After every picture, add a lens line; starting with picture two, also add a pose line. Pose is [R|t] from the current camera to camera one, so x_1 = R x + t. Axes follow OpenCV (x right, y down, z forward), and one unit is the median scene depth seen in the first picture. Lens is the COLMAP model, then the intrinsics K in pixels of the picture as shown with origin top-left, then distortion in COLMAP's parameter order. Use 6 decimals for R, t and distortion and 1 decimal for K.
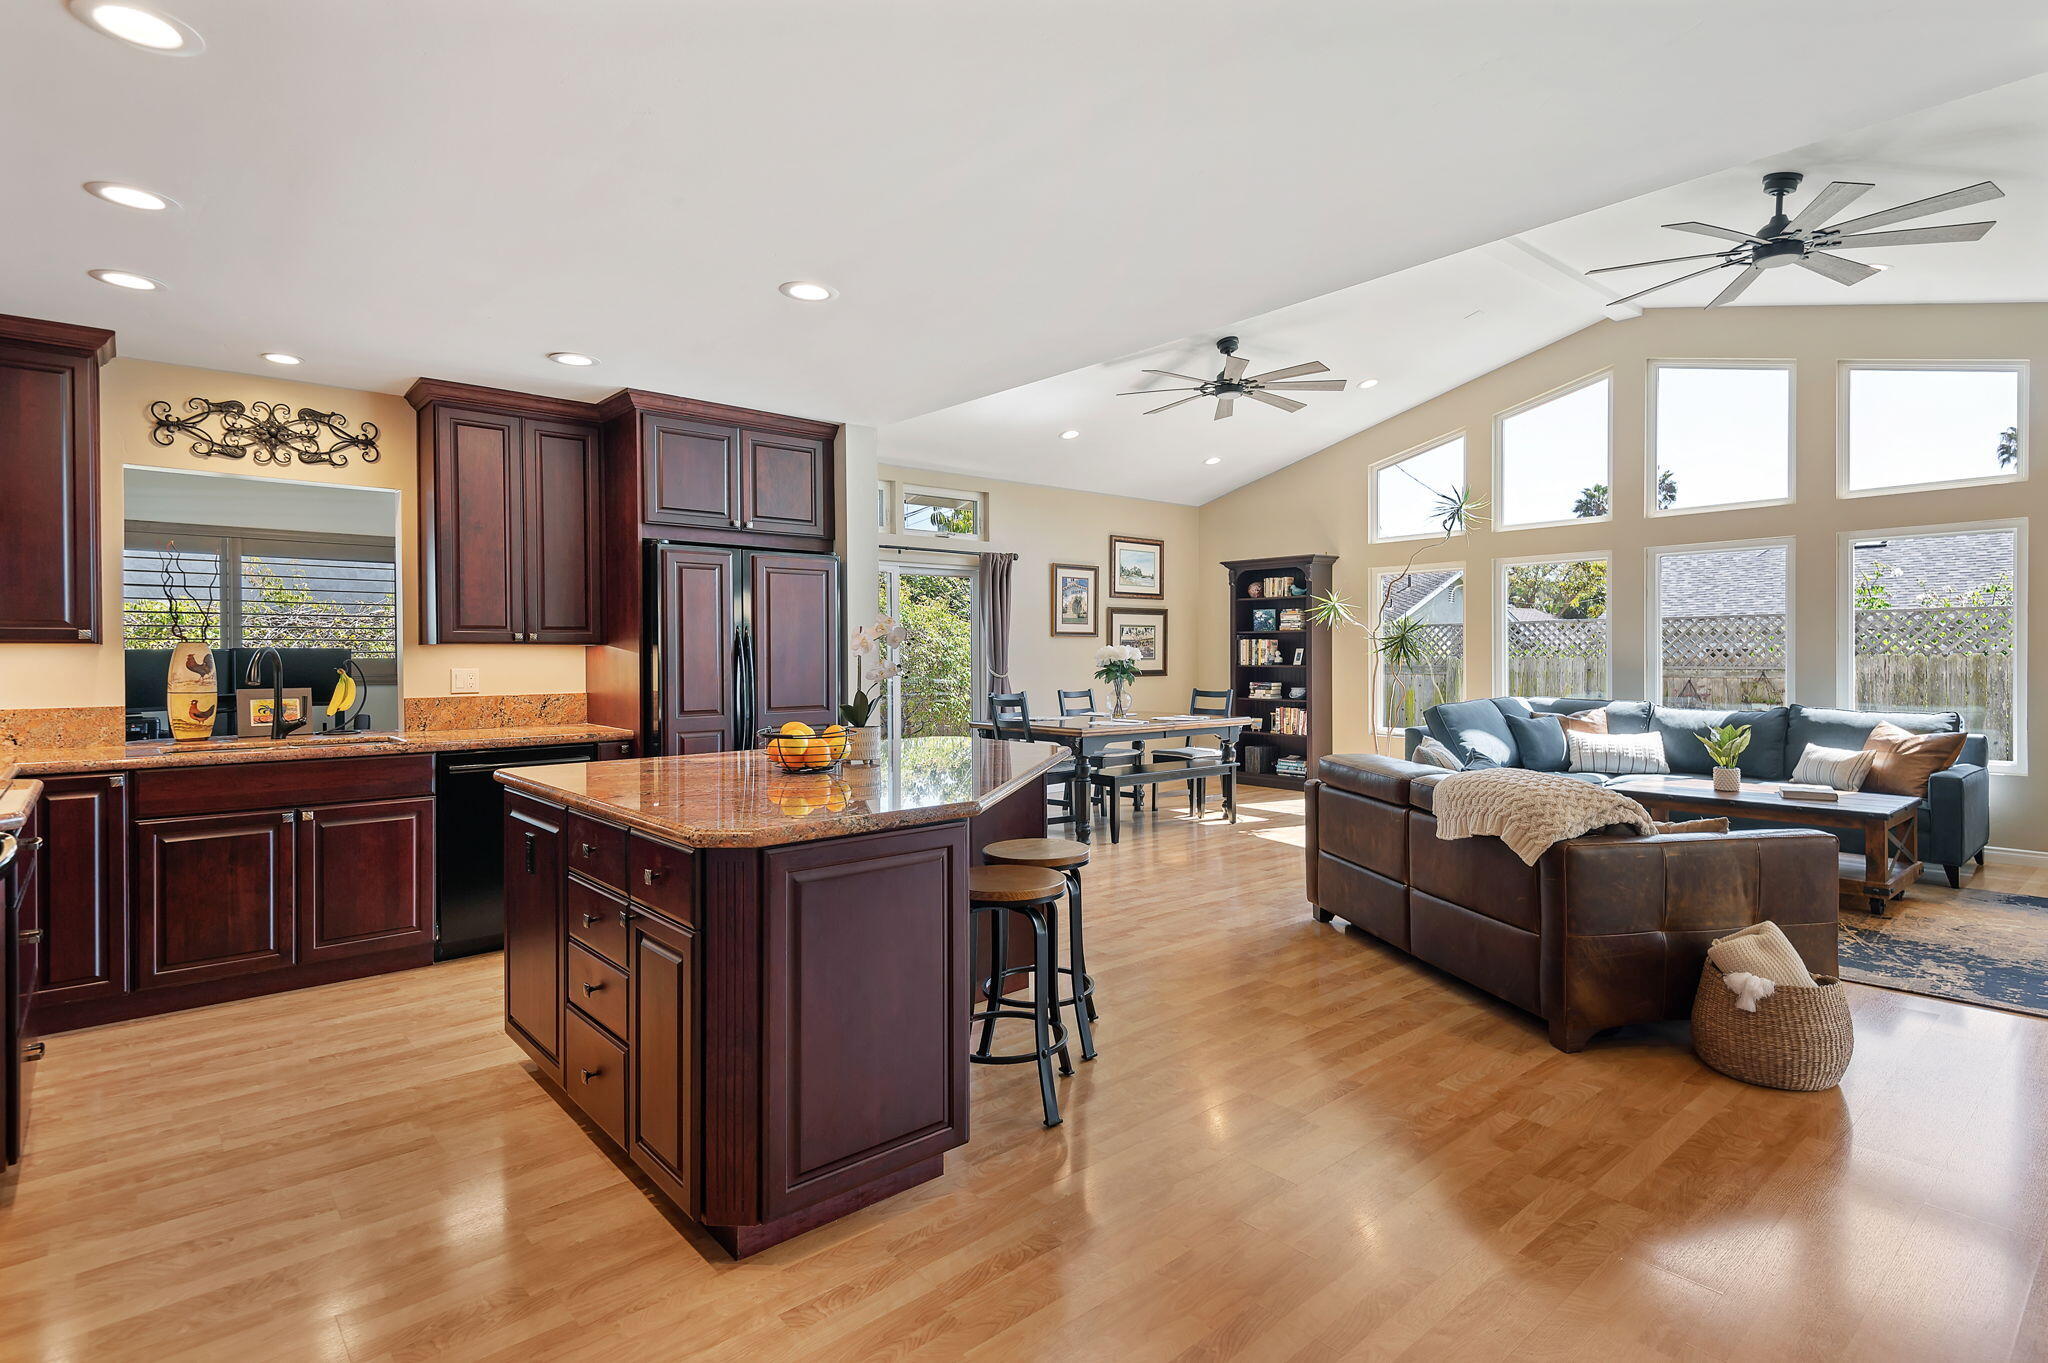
lens RADIAL K [[1031.4, 0, 1034.8], [0, 1031.4, 667.5], [0, 0, 1]] dist [0.000325, 0.000065]
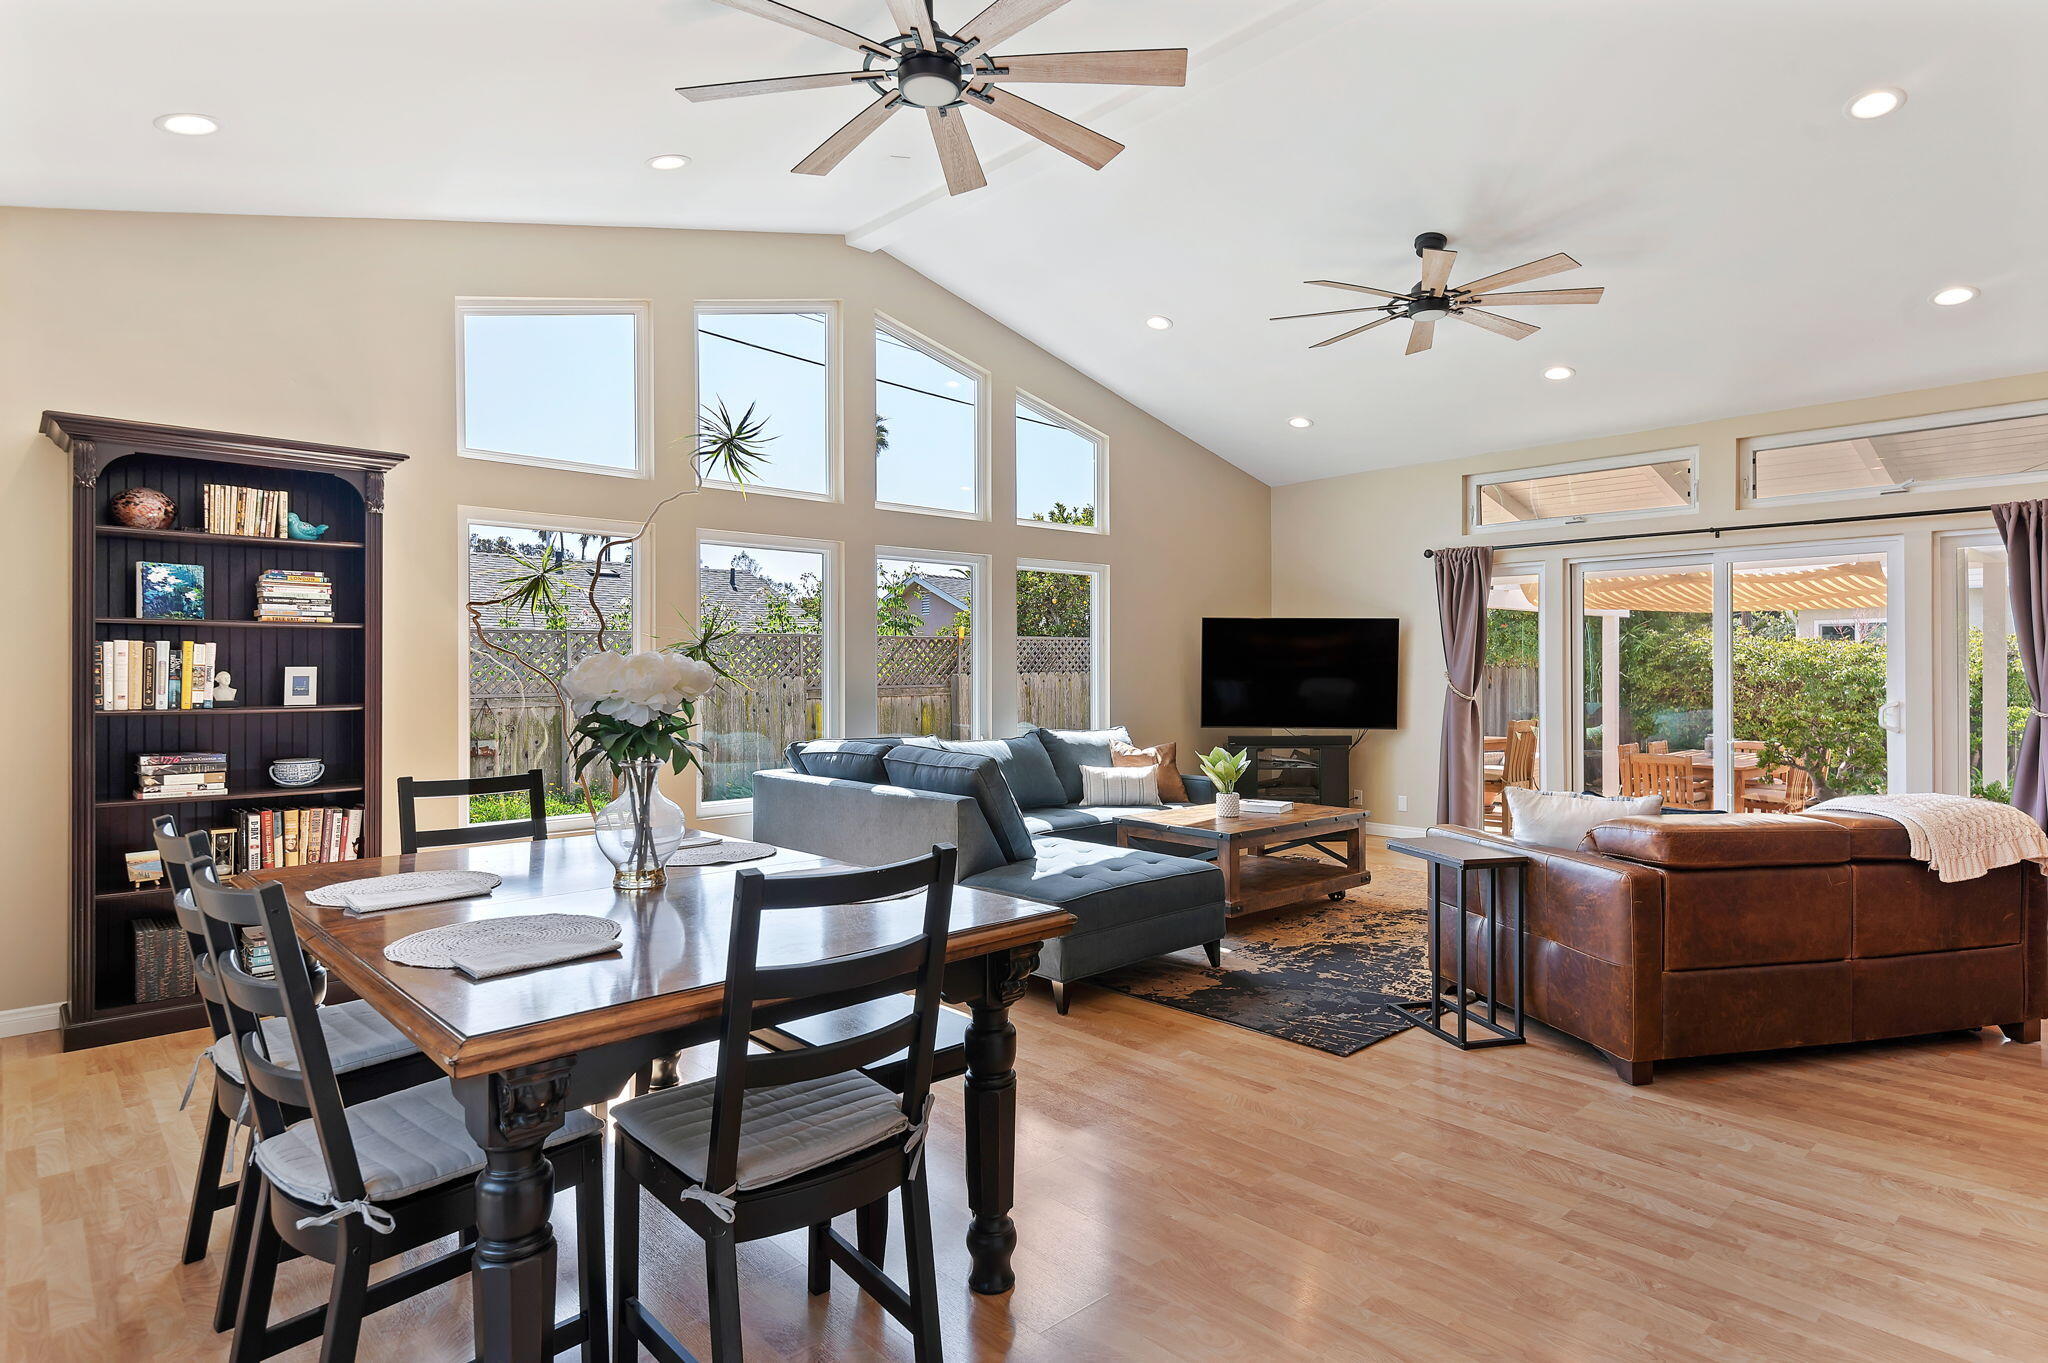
lens RADIAL K [[1113.6, 0, 1036.4], [0, 1113.6, 673.4], [0, 0, 1]] dist [0.007901, 0.001436]
pose [[-0.043533, 0.000622, 0.999052, -0.209959], [0.016673, 0.999861, 0.000104, -0.010520], [-0.998913, 0.016661, -0.043538, 0.713408]]
